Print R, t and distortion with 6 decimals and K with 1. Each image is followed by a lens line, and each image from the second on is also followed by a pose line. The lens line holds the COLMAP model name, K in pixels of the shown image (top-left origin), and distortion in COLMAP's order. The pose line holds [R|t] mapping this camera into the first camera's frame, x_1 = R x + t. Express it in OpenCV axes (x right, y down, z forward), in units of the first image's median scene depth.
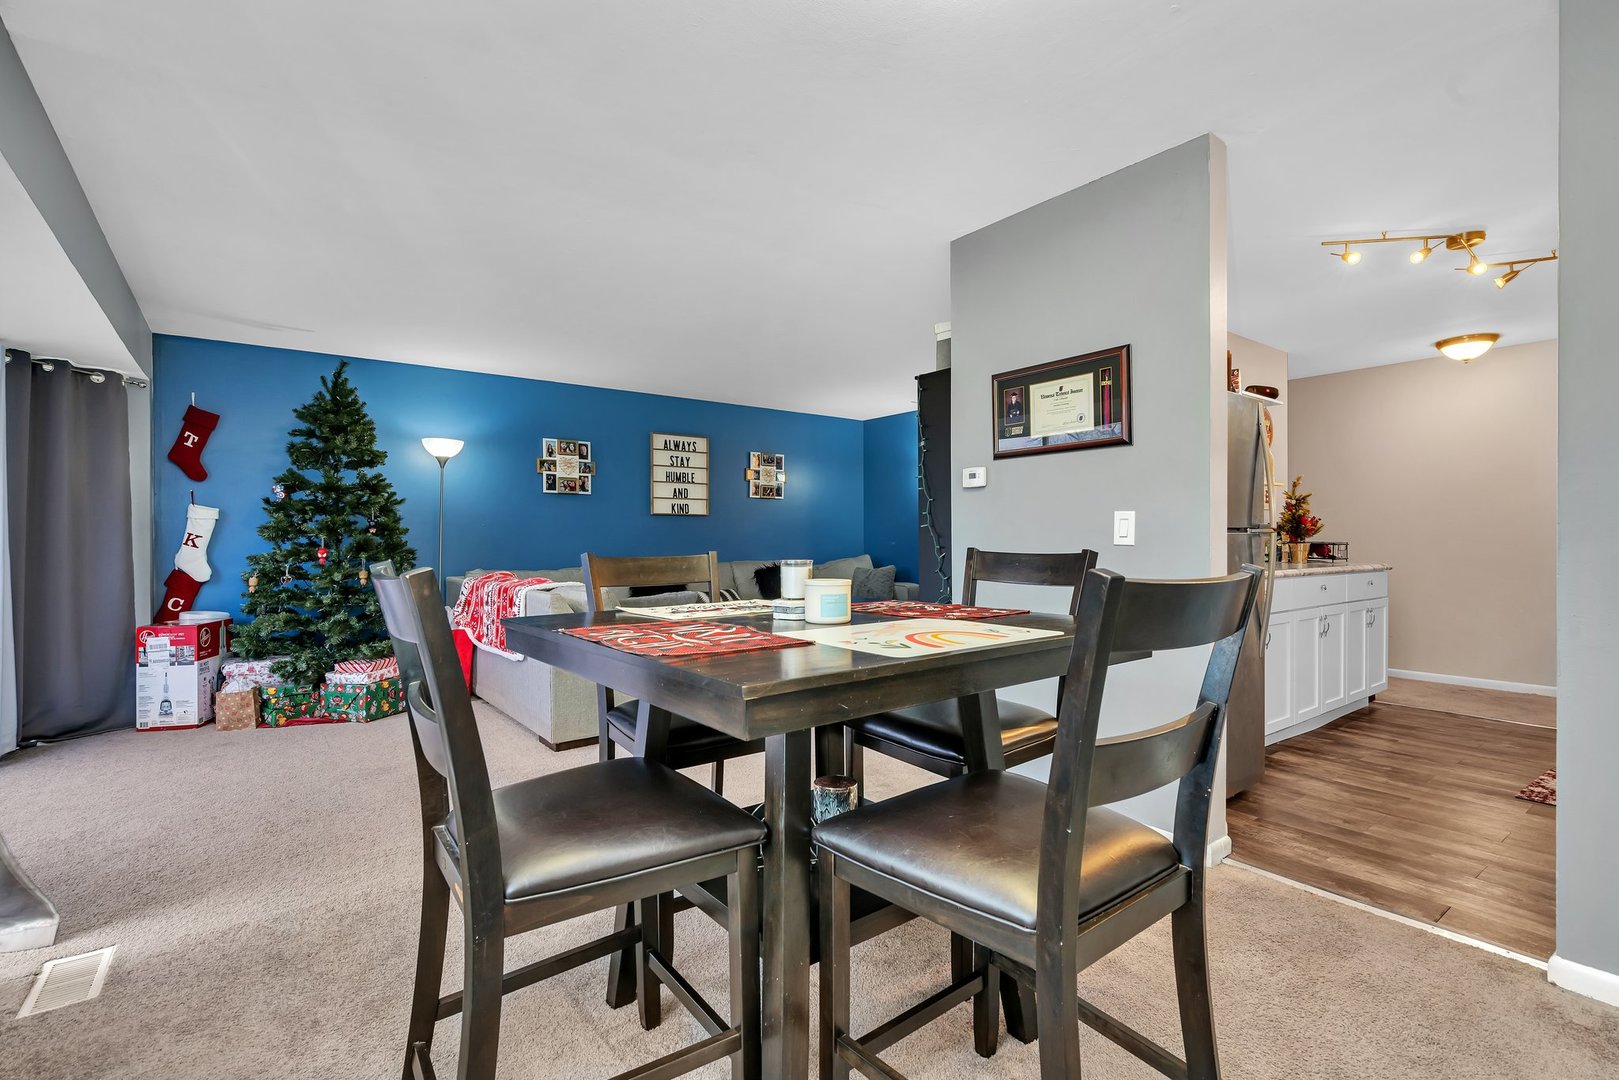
lens RADIAL K [[729.2, 0, 803.2], [0, 729.2, 542.0], [0, 0, 1]] dist [-0.002718, 0.000727]
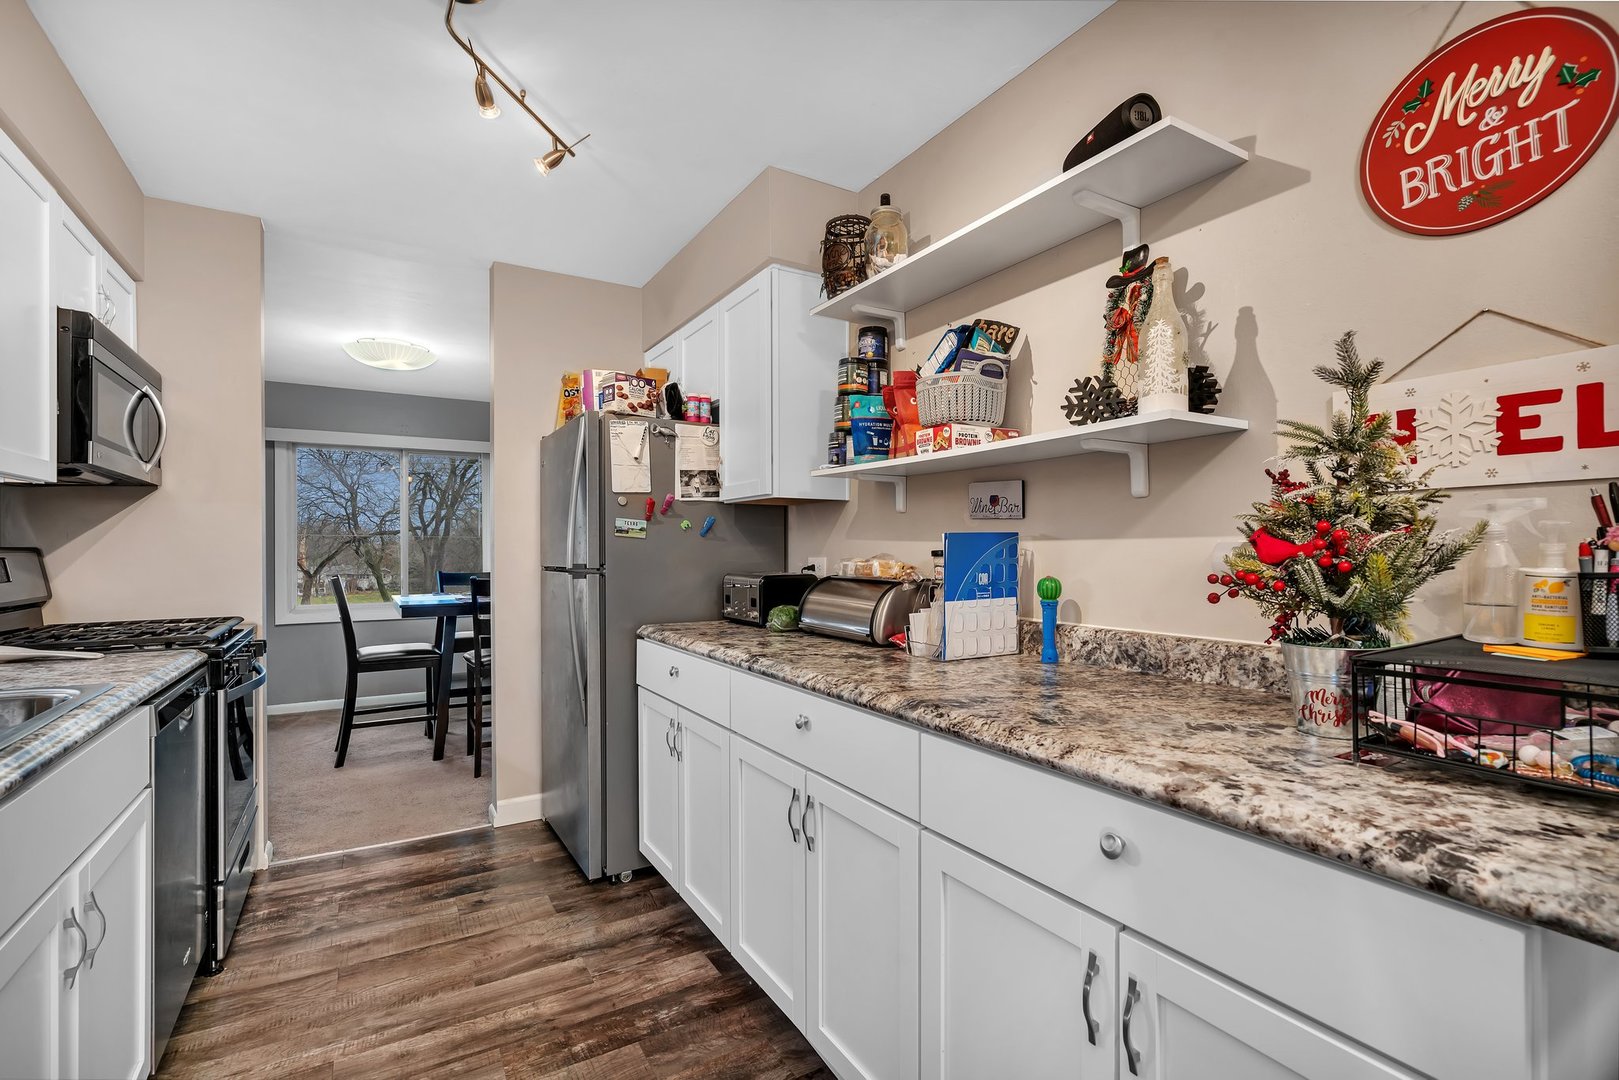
lens RADIAL K [[729.2, 0, 801.1], [0, 729.2, 541.5], [0, 0, 1]] dist [-0.002718, 0.000727]
pose [[-0.108085, -0.008412, -0.994106, 1.561249], [-0.002804, 0.999963, -0.008157, -0.047940], [0.994138, 0.001906, -0.108105, 1.456870]]
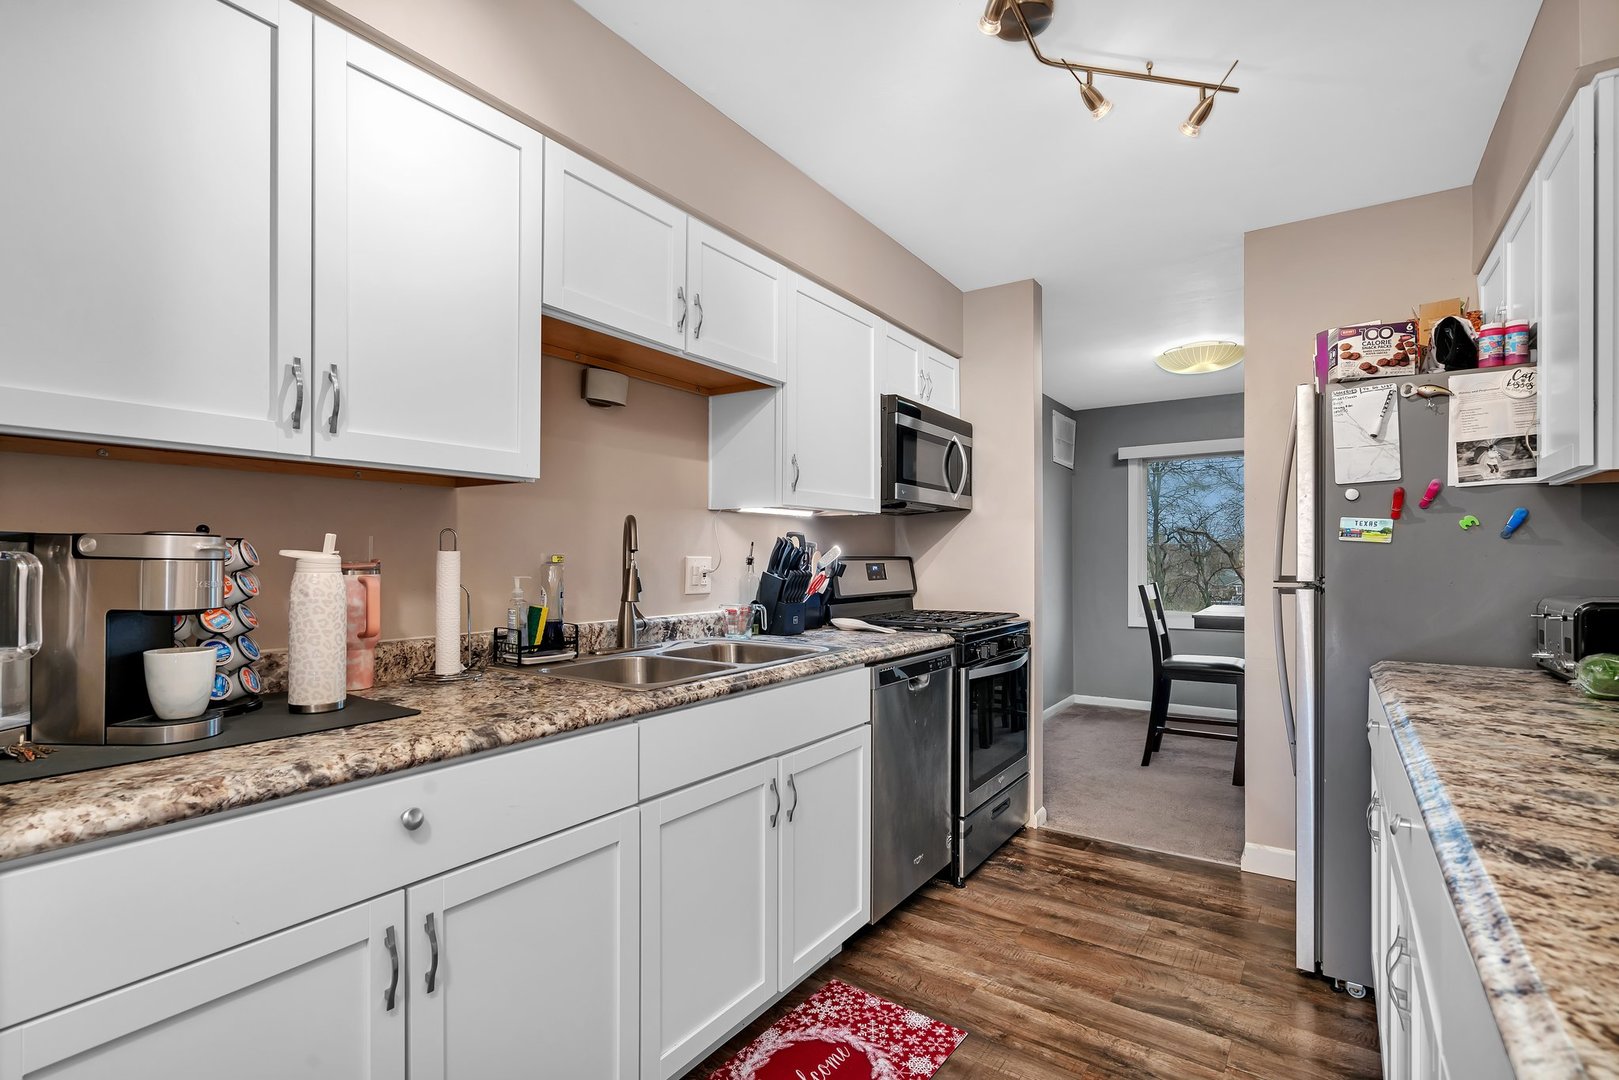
lens RADIAL K [[763.9, 0, 800.1], [0, 763.9, 552.8], [0, 0, 1]] dist [0.005097, -0.000196]
pose [[-0.948743, 0.000014, -0.316048, 1.403164], [0.001023, 0.999995, -0.003024, -0.048211], [0.316047, -0.003193, -0.948738, 1.668145]]
